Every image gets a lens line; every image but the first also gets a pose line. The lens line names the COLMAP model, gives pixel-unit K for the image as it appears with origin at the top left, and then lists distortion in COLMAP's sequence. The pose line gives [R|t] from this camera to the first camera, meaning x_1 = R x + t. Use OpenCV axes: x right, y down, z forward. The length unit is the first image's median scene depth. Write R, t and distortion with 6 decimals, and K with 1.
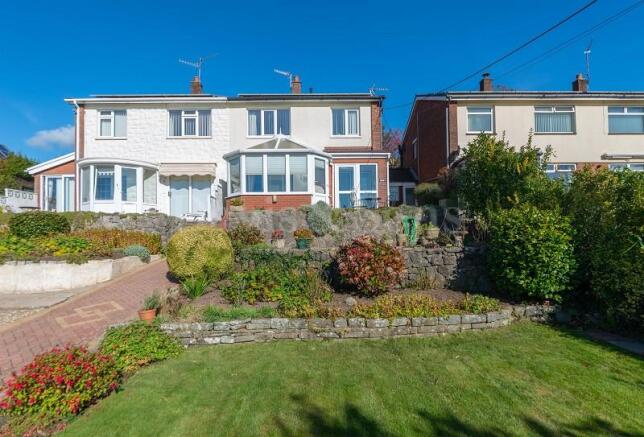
lens RADIAL K [[358.1, 0, 322.0], [0, 358.1, 218.5], [0, 0, 1]] dist [0.004136, 0.000244]
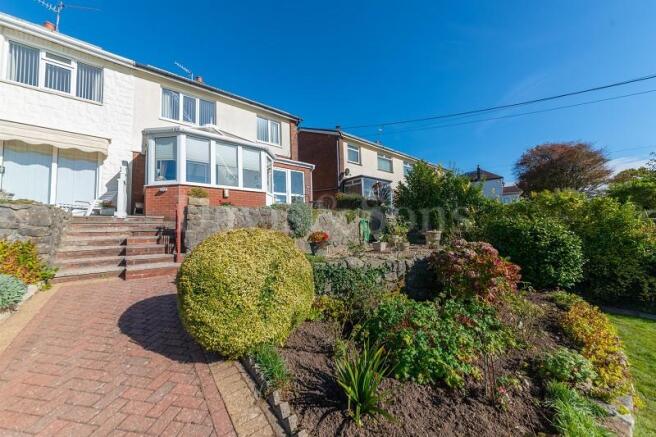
lens RADIAL K [[232.2, 0, 328.1], [0, 232.2, 205.9], [0, 0, 1]] dist [-0.001005, 0.000296]
pose [[0.774136, 0.061416, 0.630032, -0.235458], [-0.029336, 0.997694, -0.061211, 0.001279], [-0.632339, 0.028903, 0.774153, 0.335053]]
